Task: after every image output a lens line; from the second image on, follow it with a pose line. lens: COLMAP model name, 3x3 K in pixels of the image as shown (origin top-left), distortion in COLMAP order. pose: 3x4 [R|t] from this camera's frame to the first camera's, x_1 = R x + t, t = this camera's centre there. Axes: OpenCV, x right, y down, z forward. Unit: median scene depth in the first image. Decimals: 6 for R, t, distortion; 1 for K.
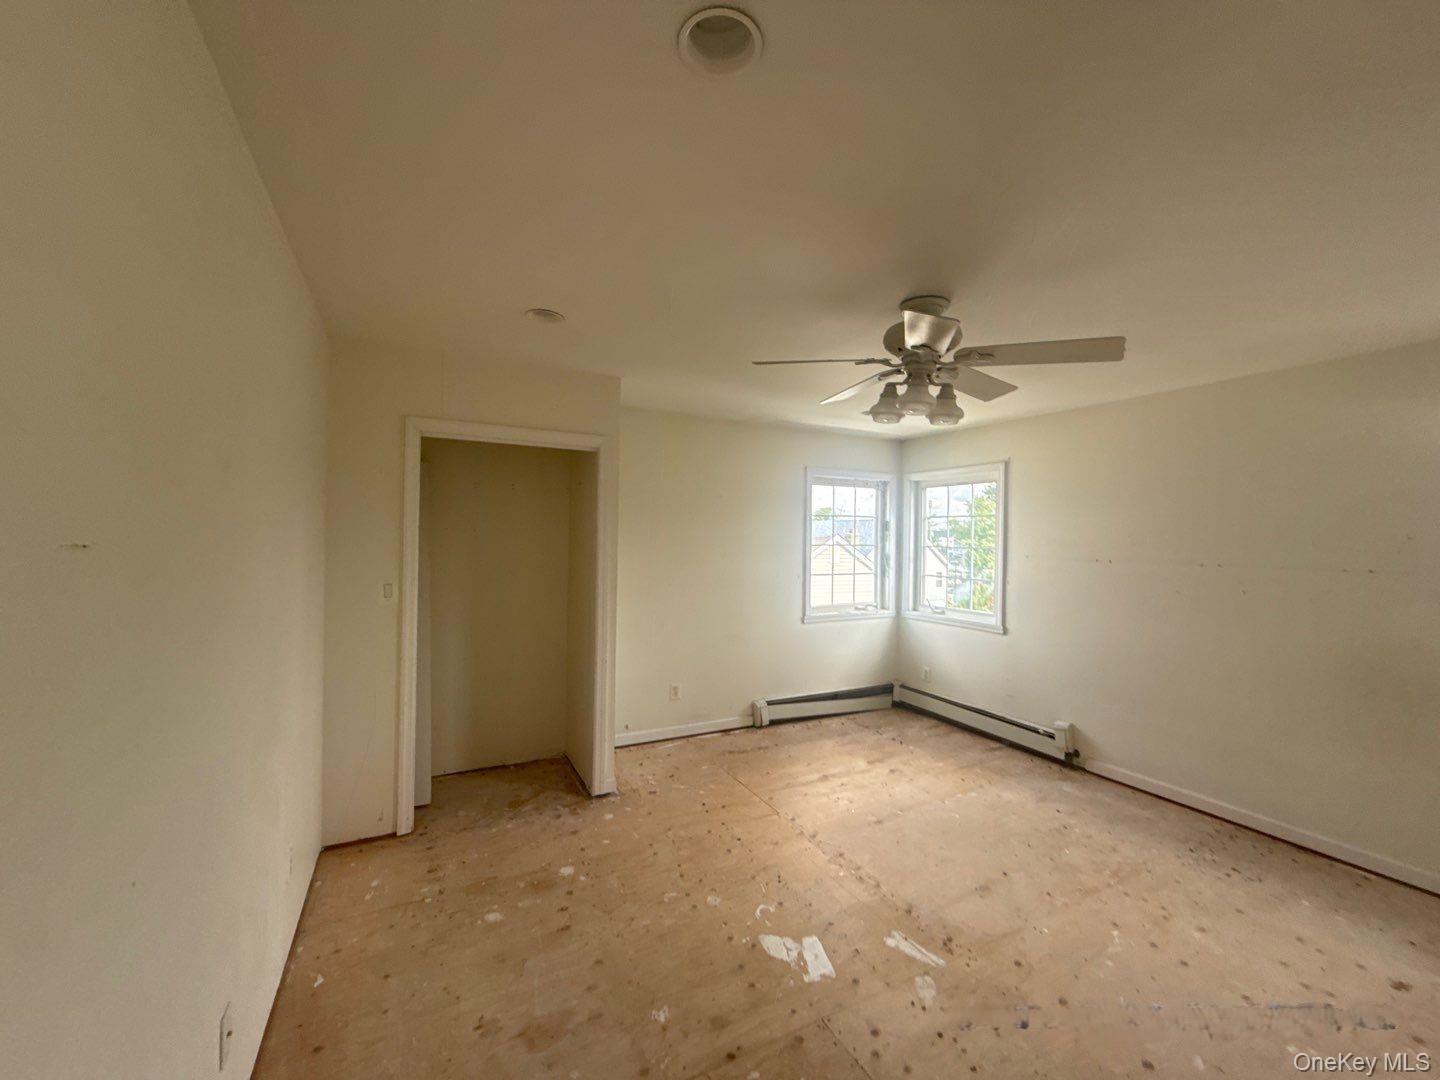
lens RADIAL K [[578.4, 0, 720.0], [0, 578.4, 540.0], [0, 0, 1]] dist [-0.001449, 0.000002]
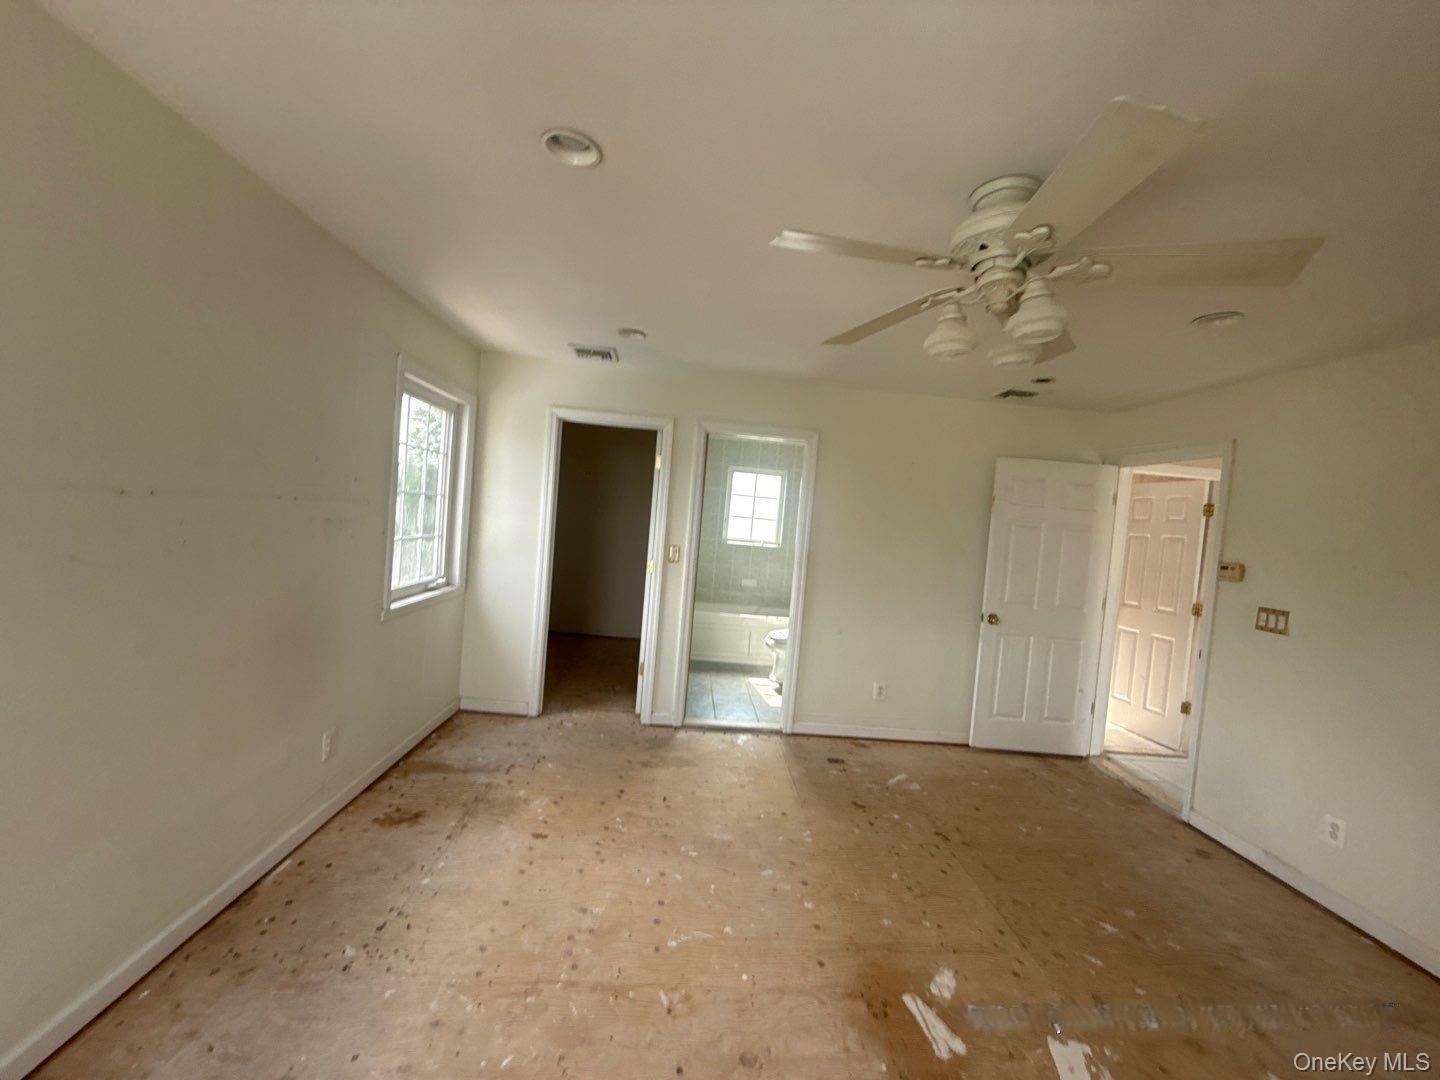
lens RADIAL K [[578.4, 0, 720.0], [0, 578.4, 540.0], [0, 0, 1]] dist [-0.001449, 0.000002]
pose [[-0.904971, -0.110043, 0.410997, 0.353172], [-0.100412, 0.993927, 0.045025, 0.029250], [-0.413456, -0.000523, -0.910524, 1.898716]]
